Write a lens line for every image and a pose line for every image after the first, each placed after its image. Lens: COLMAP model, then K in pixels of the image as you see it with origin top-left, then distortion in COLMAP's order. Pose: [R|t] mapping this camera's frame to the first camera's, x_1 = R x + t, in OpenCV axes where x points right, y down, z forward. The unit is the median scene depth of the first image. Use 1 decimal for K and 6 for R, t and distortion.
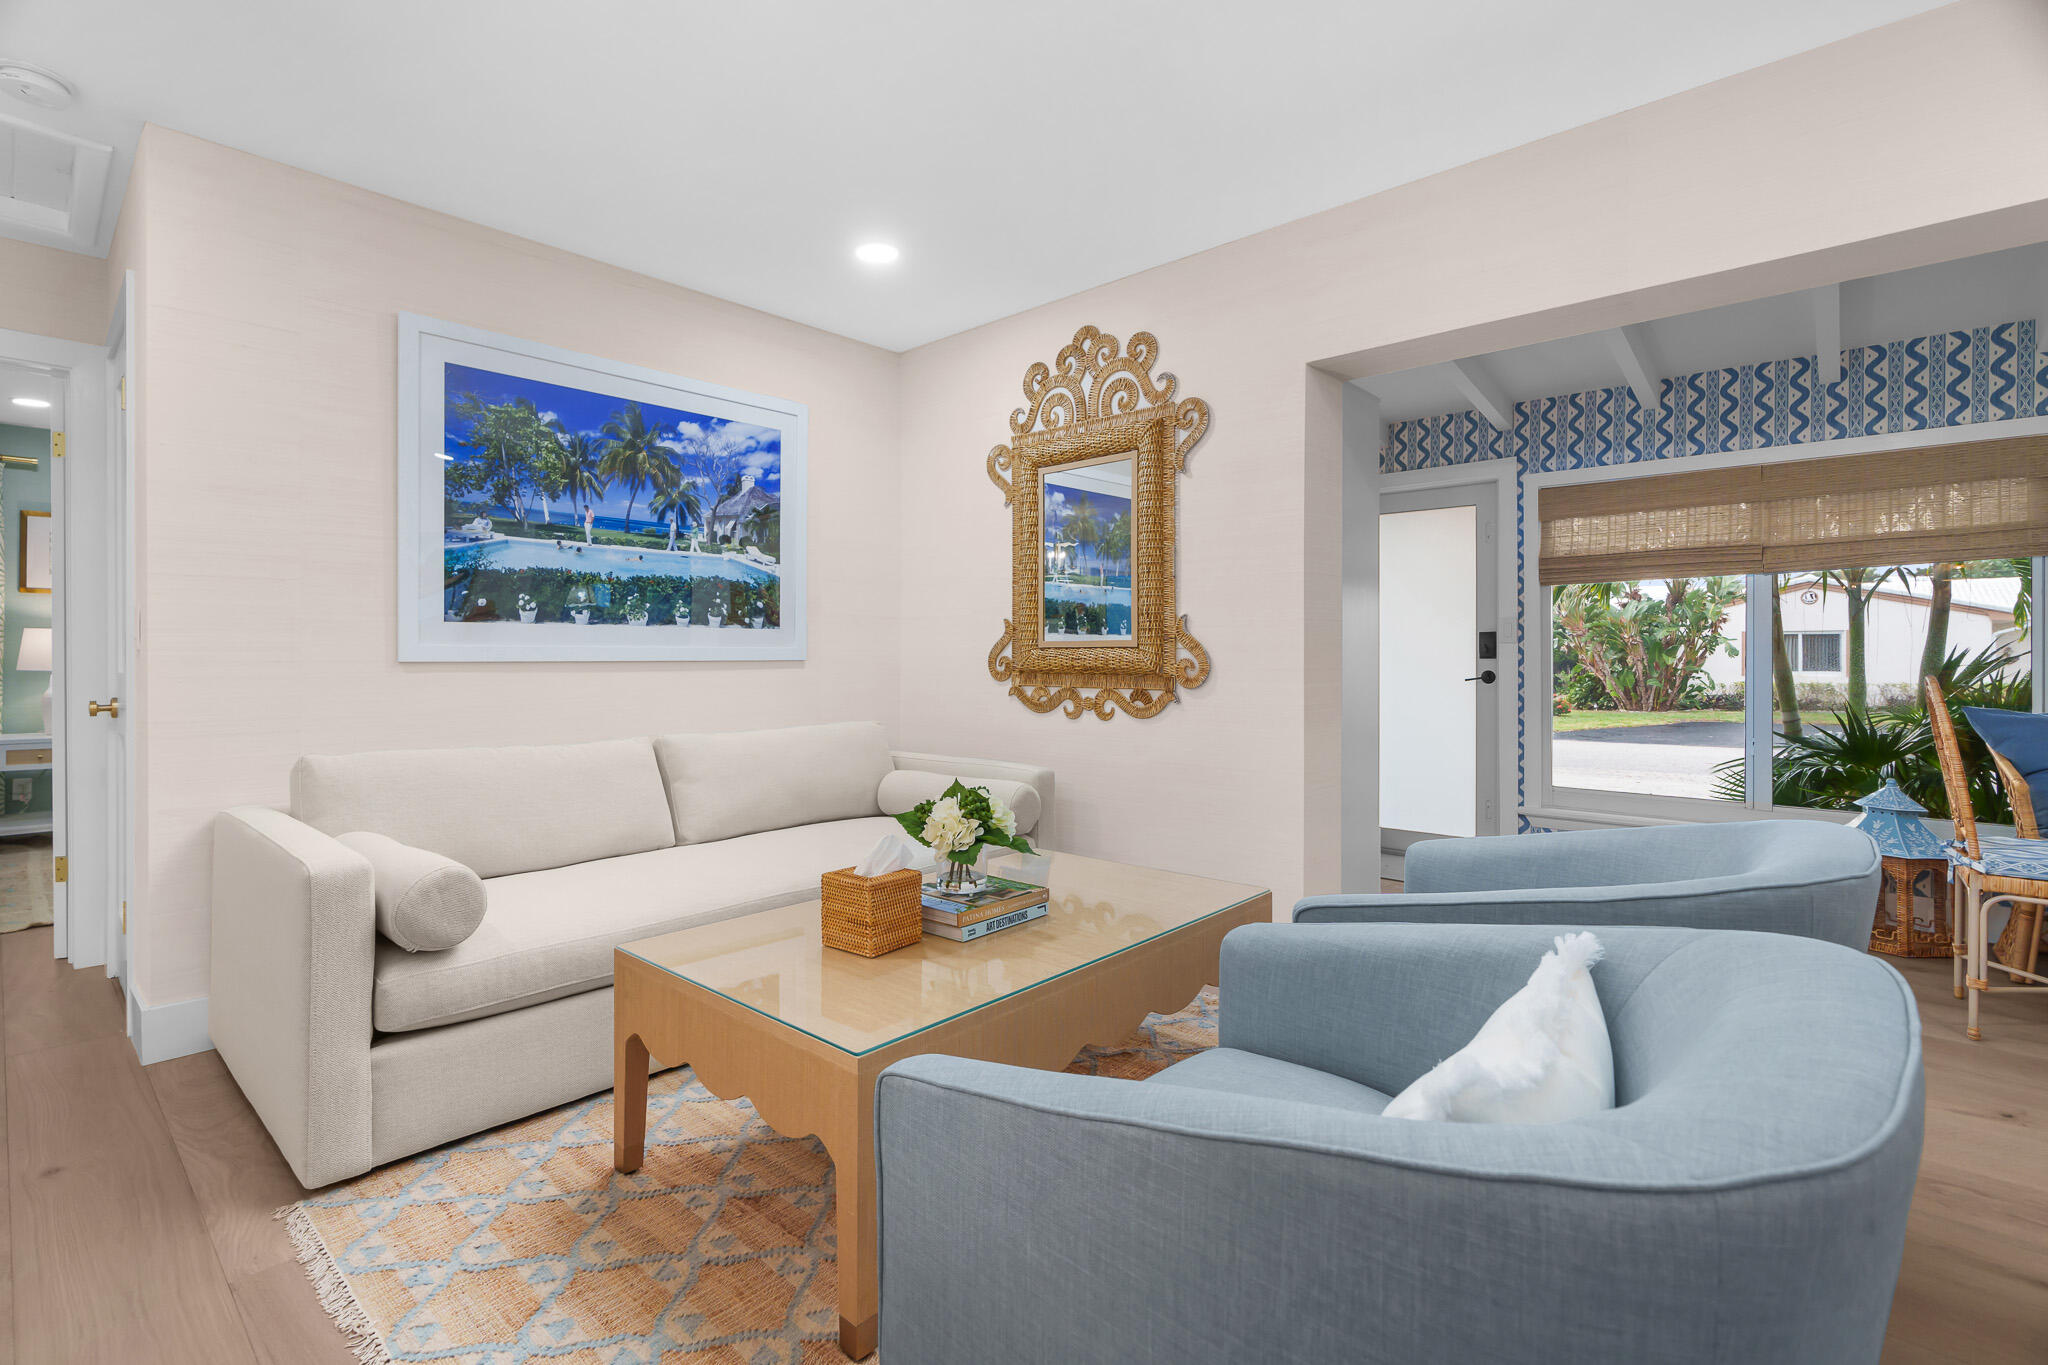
lens RADIAL K [[950.3, 0, 1029.8], [0, 950.3, 657.9], [0, 0, 1]] dist [-0.001027, -0.000269]
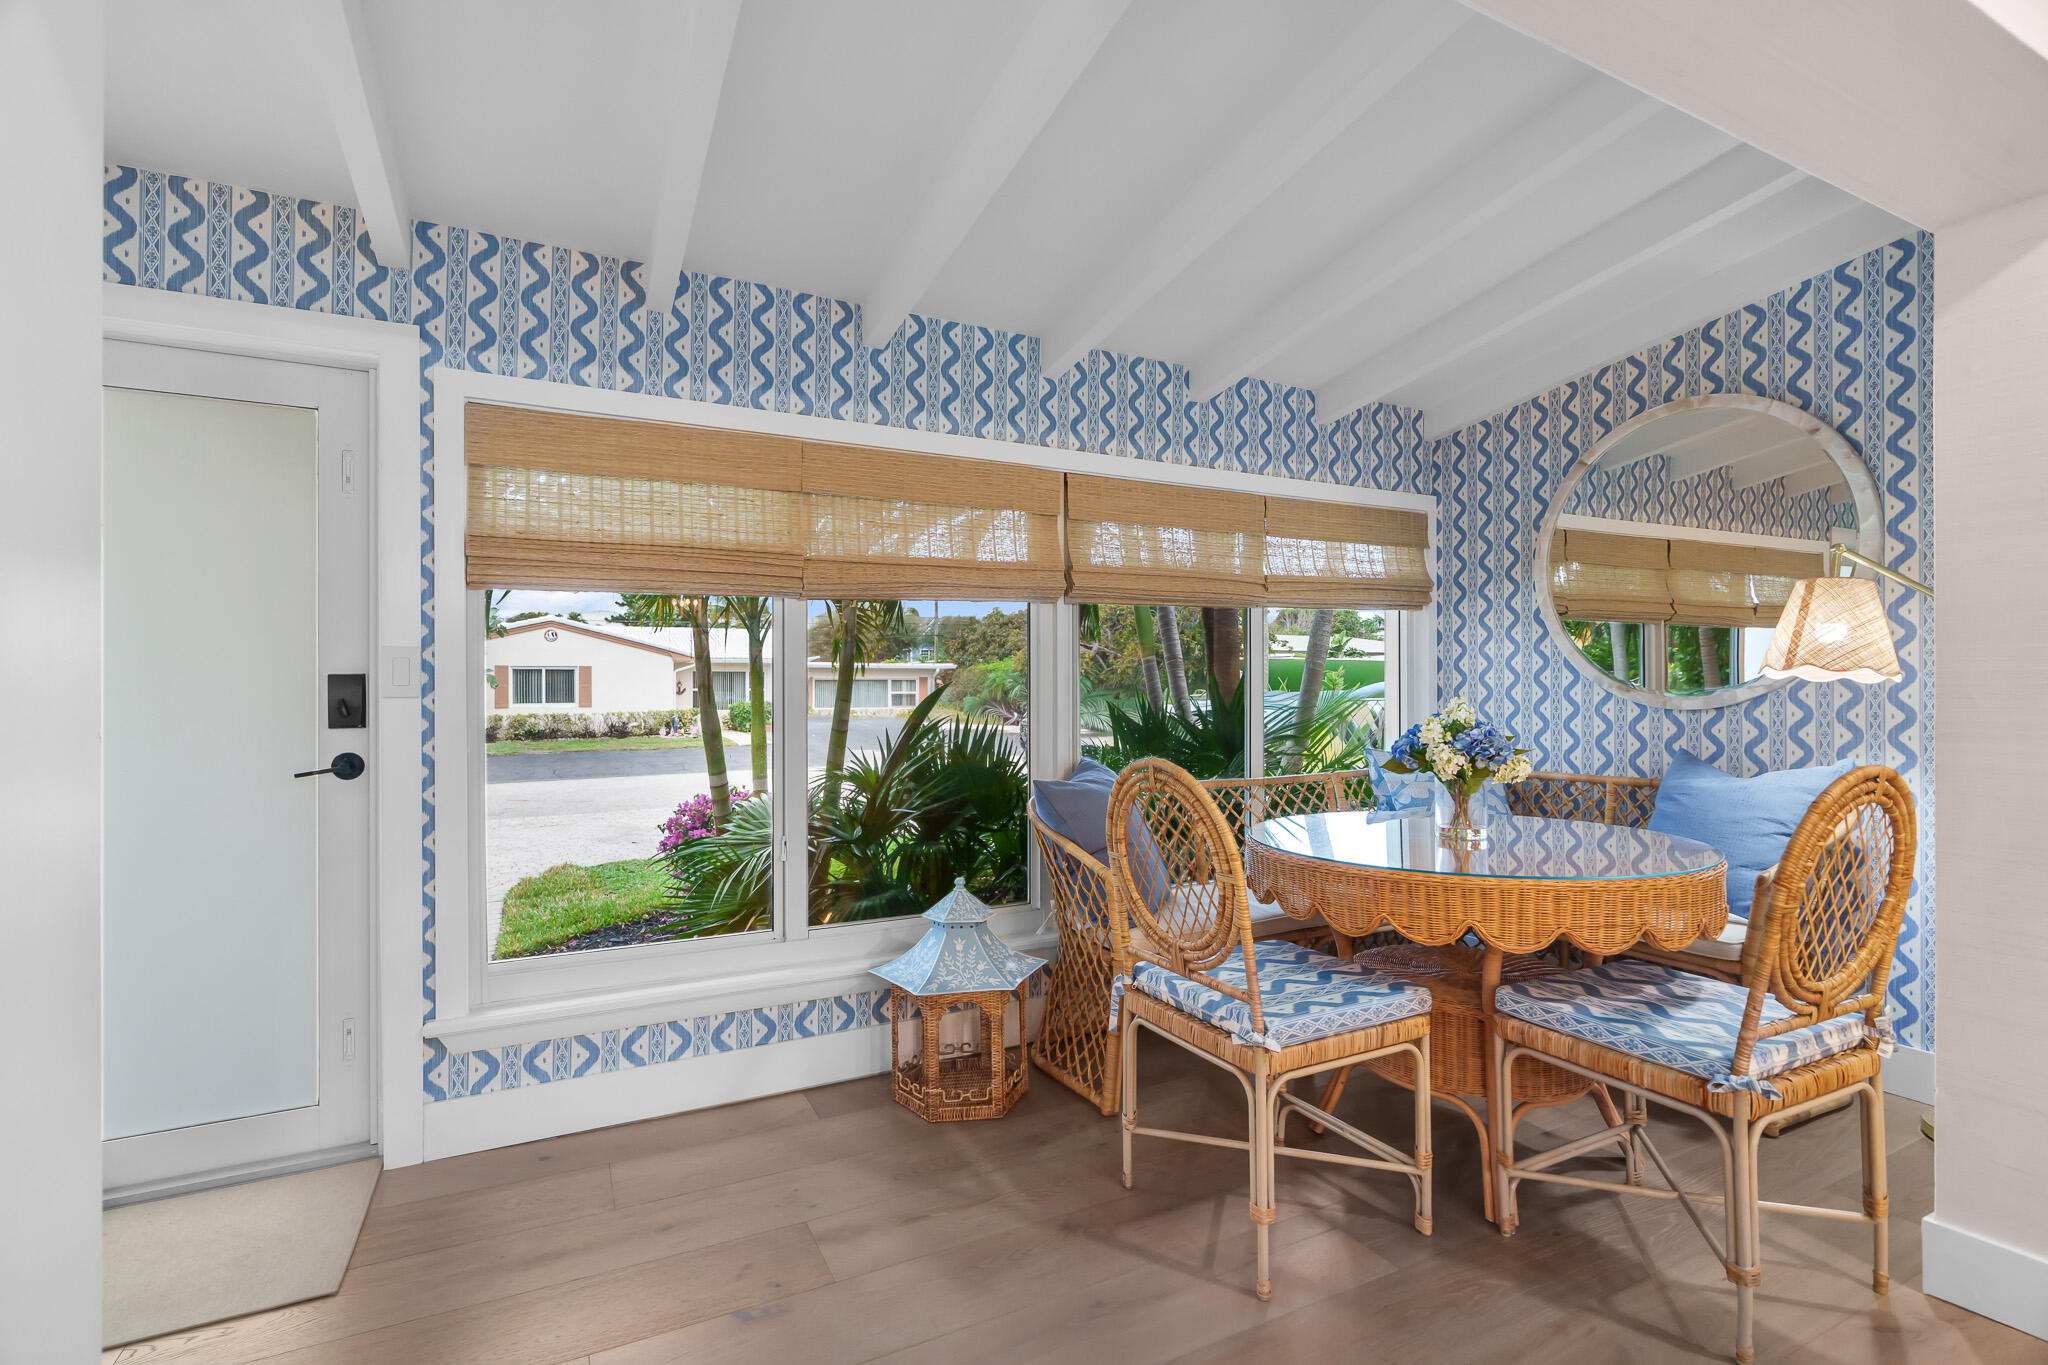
lens RADIAL K [[888.8, 0, 966.2], [0, 888.8, 679.6], [0, 0, 1]] dist [0.000397, 0.000185]
pose [[0.384918, 0.002184, 0.922948, 0.191284], [0.004671, 0.999980, -0.004315, -0.021979], [-0.922939, 0.005972, 0.384900, 0.556139]]
